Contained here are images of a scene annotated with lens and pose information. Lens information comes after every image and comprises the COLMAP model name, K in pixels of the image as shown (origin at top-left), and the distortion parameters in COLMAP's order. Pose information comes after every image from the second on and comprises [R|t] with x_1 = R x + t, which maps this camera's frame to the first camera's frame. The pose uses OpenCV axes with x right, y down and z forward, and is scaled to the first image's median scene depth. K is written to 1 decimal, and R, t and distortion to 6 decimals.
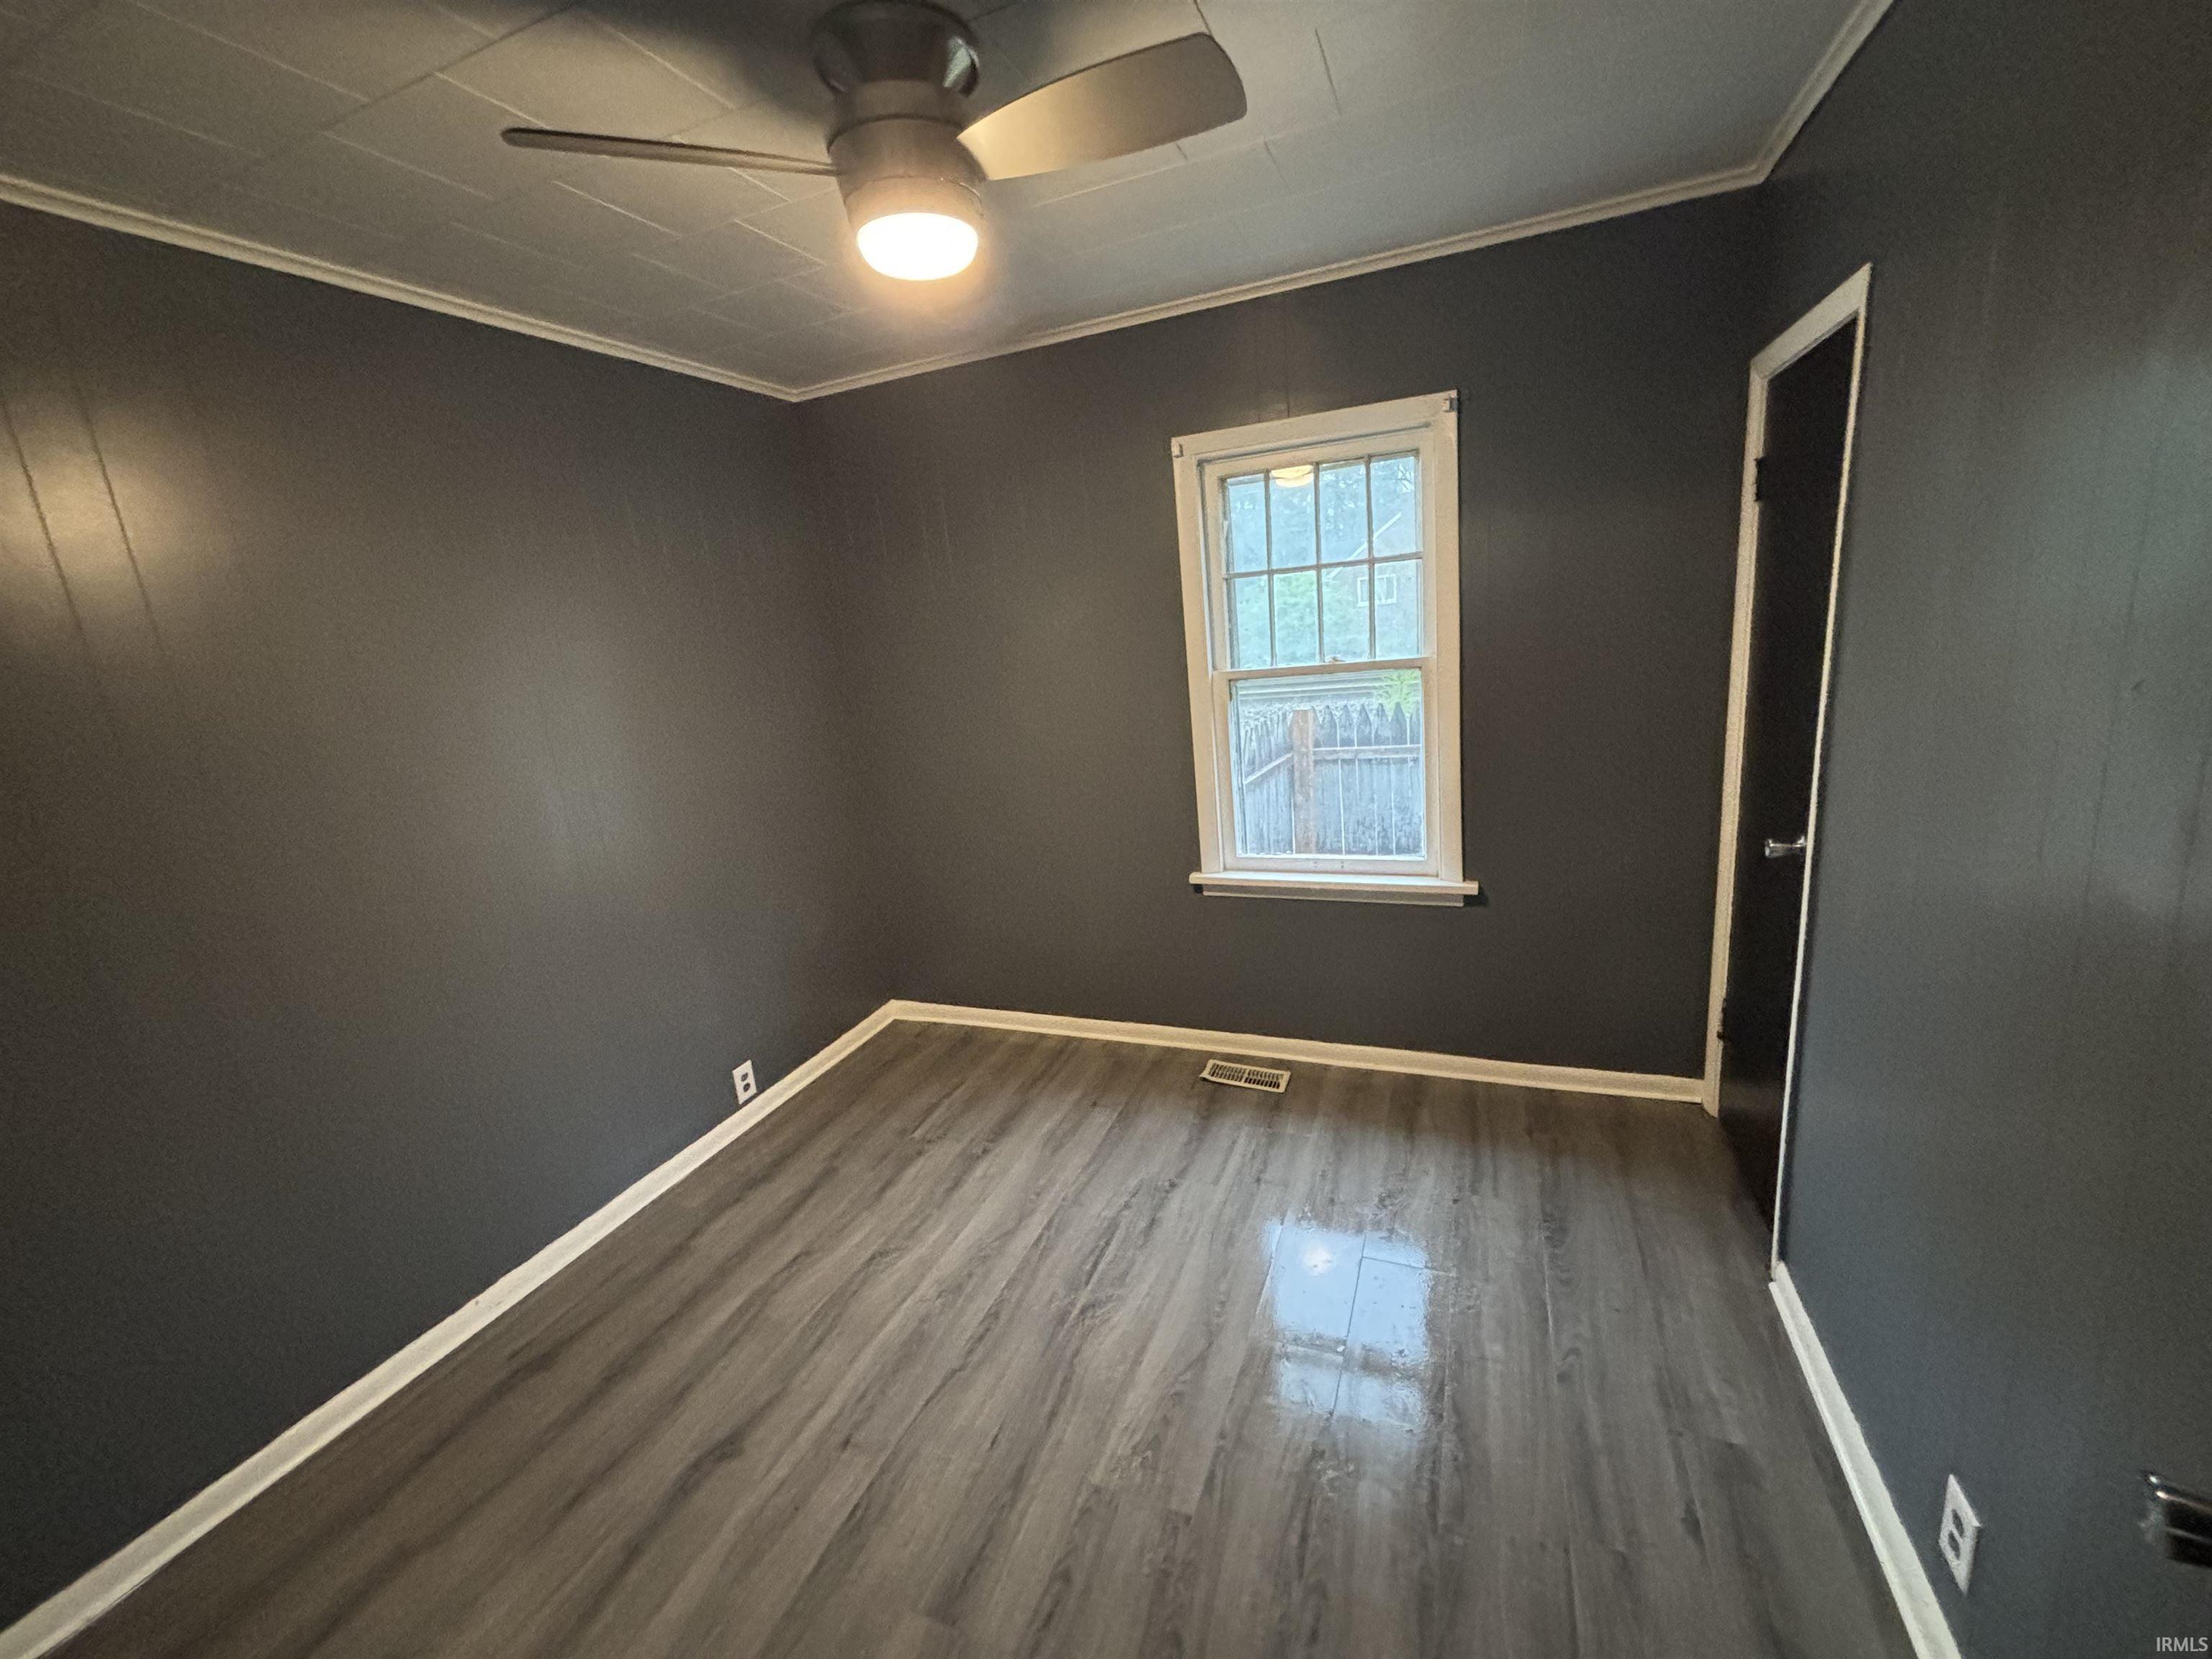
lens RADIAL K [[885.4, 0, 1117.2], [0, 885.4, 828.4], [0, 0, 1]] dist [0.001433, -0.000004]
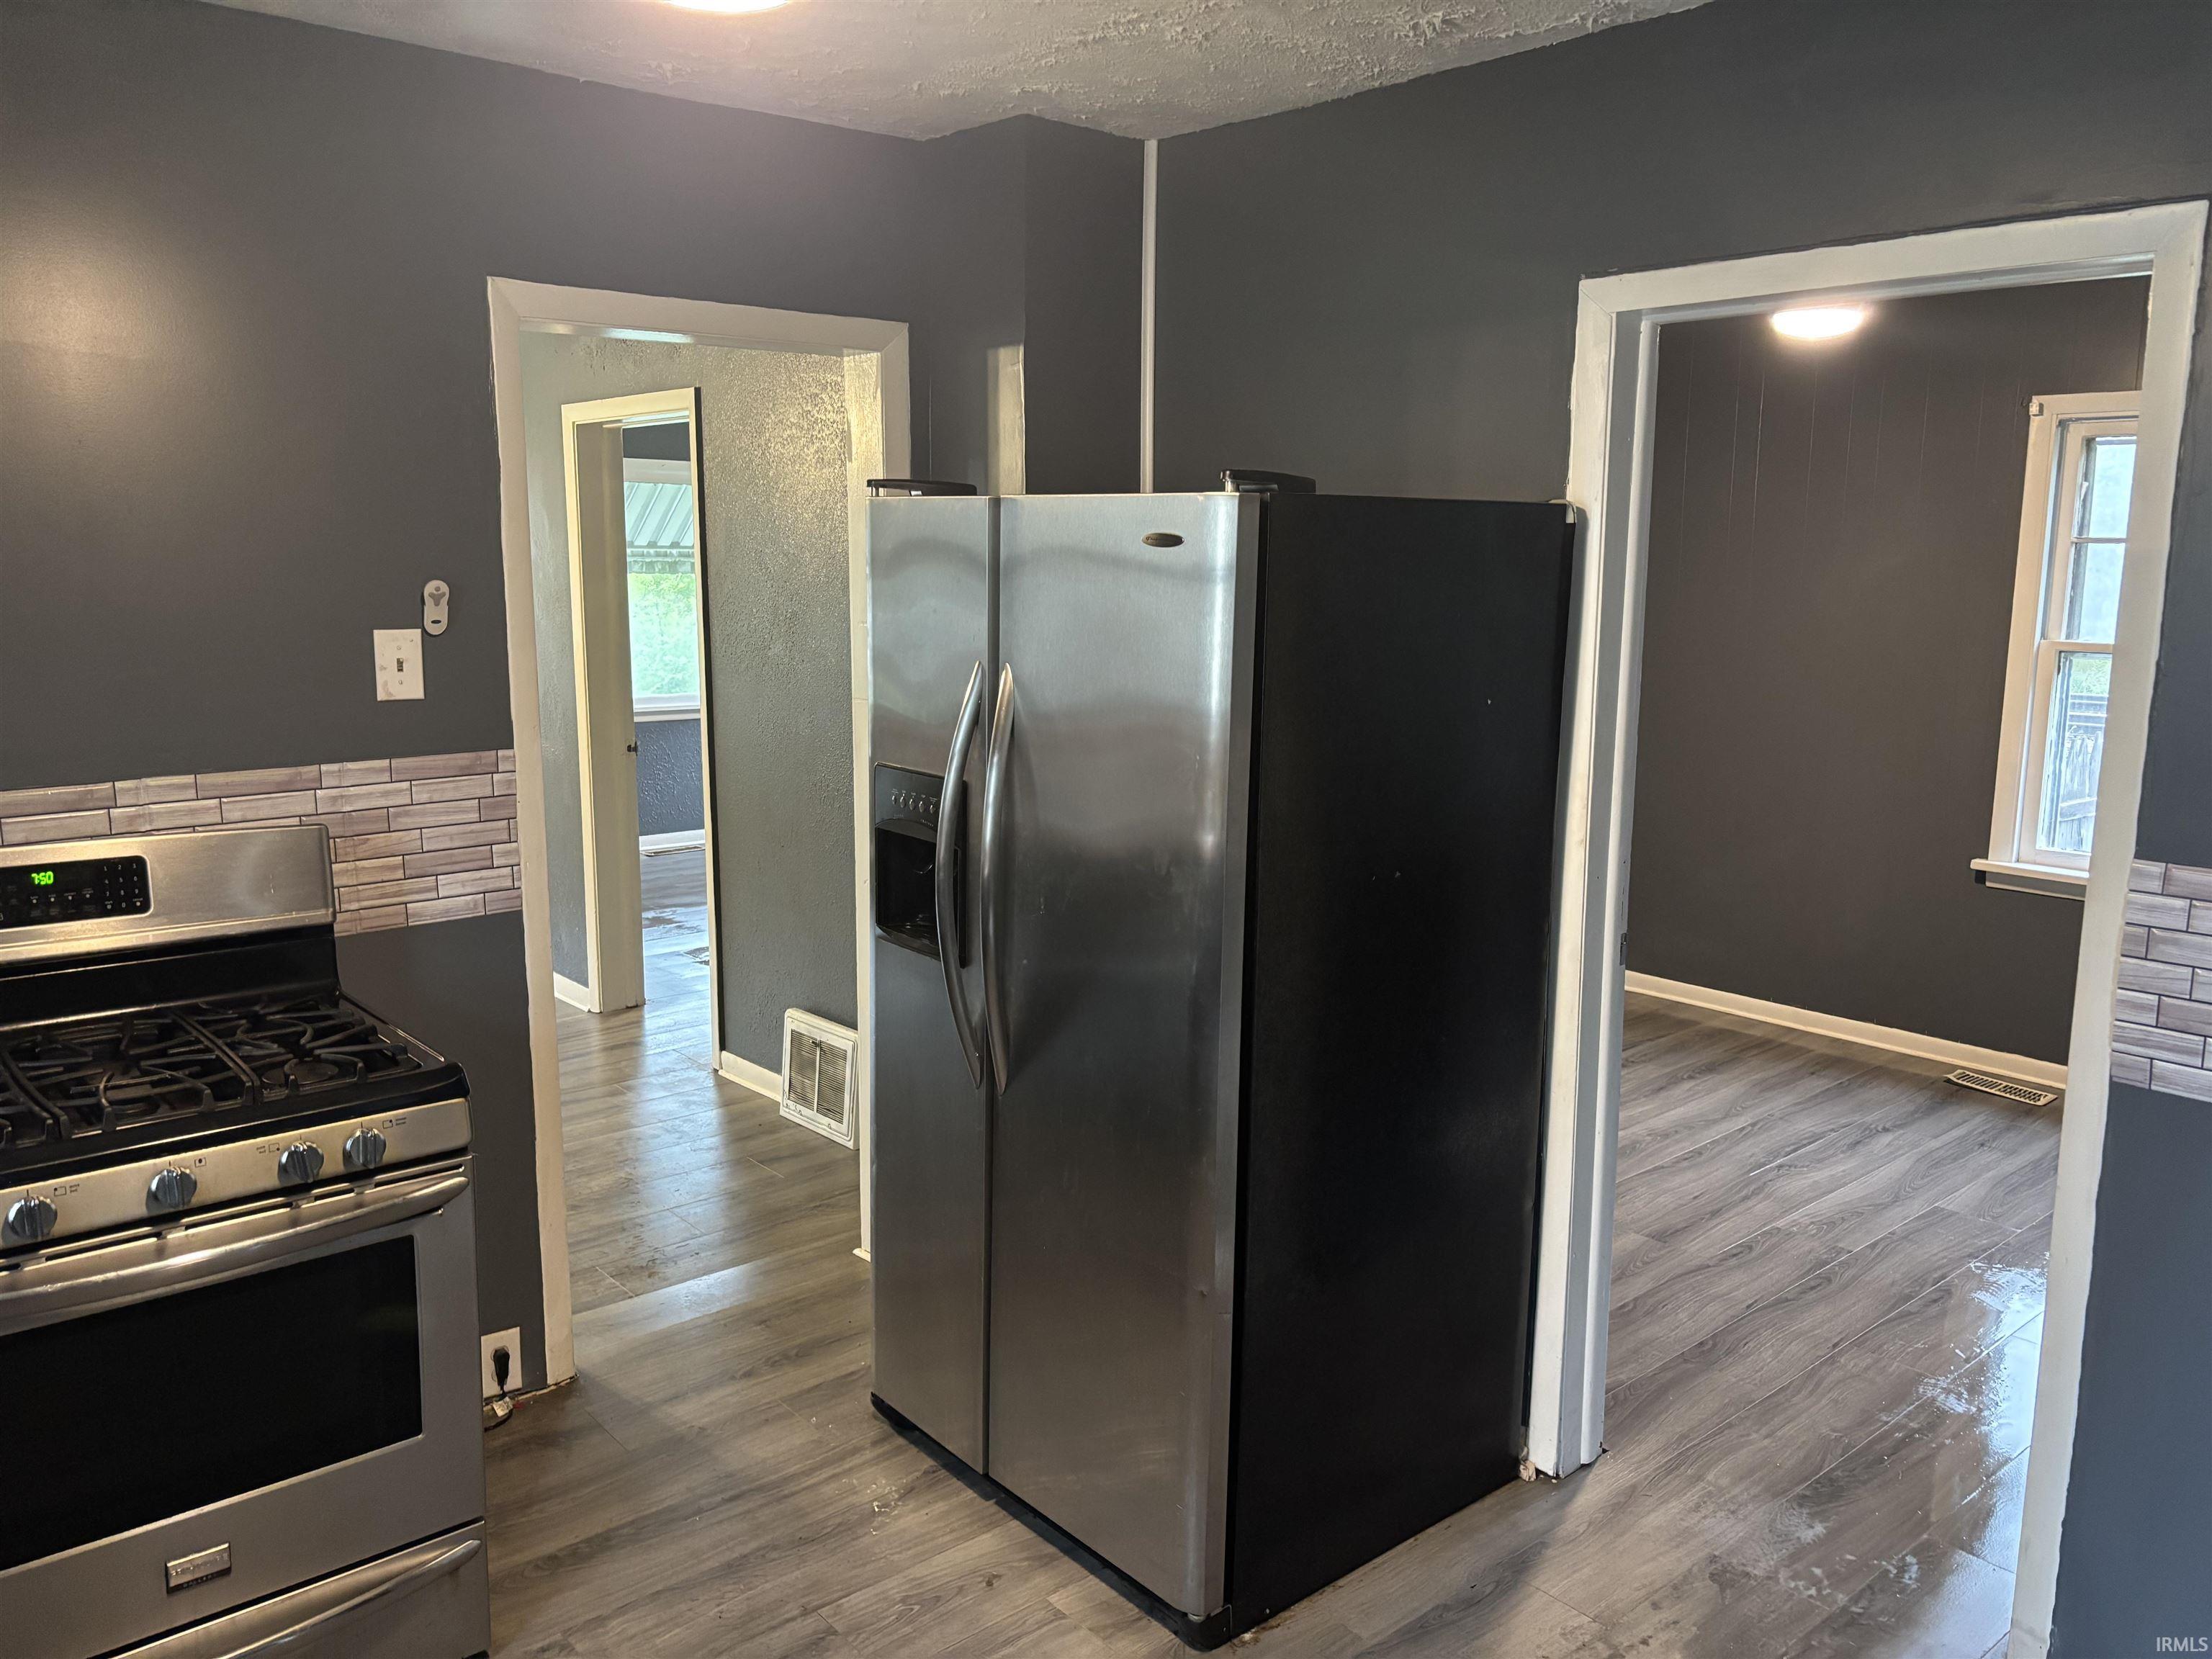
lens RADIAL K [[1674.4, 0, 1103.7], [0, 1674.4, 831.7], [0, 0, 1]] dist [0.024288, 0.004606]
pose [[0.882491, 0.167764, -0.439391, 0.055976], [-0.181898, 0.983266, 0.010090, 0.187979], [0.433731, 0.071020, 0.898239, -1.041336]]
